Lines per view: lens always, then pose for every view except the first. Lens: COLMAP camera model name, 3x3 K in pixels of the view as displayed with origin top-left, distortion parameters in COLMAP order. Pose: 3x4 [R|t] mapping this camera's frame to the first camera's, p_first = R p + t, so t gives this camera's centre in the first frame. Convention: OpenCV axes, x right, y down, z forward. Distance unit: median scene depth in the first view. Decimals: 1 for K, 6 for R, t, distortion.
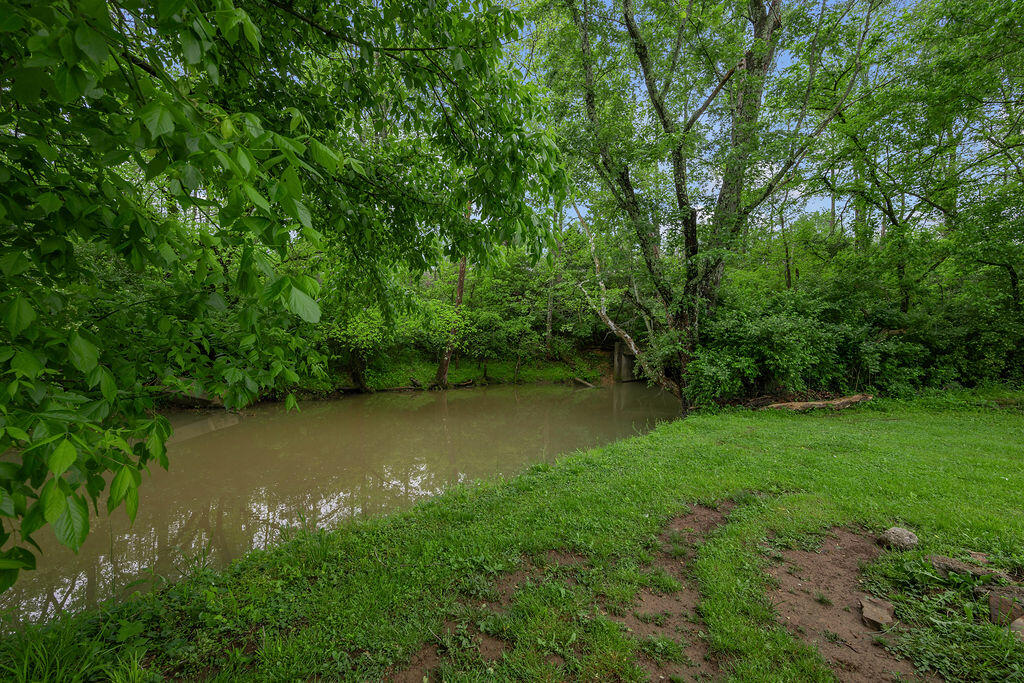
lens RADIAL K [[424.4, 0, 509.9], [0, 424.4, 343.6], [0, 0, 1]] dist [-0.001344, -0.000269]
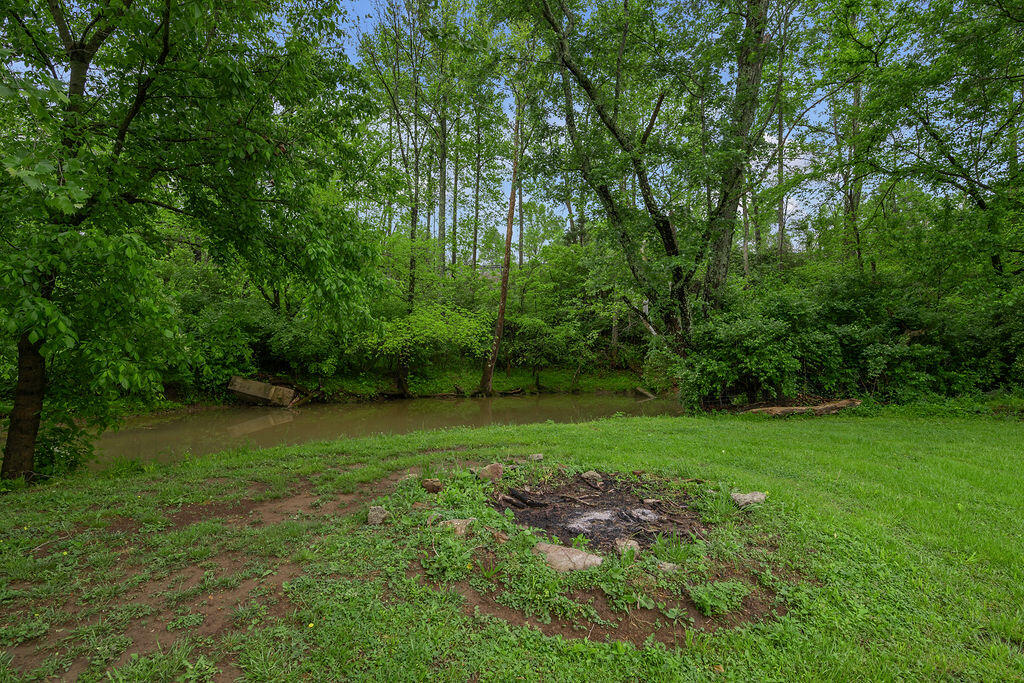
lens RADIAL K [[511.6, 0, 513.6], [0, 511.6, 344.5], [0, 0, 1]] dist [-0.002296, -0.000437]
pose [[0.970809, -0.010337, -0.239629, 0.201532], [0.006633, 0.999846, -0.016258, 0.005513], [0.239760, 0.014194, 0.970728, -0.154474]]
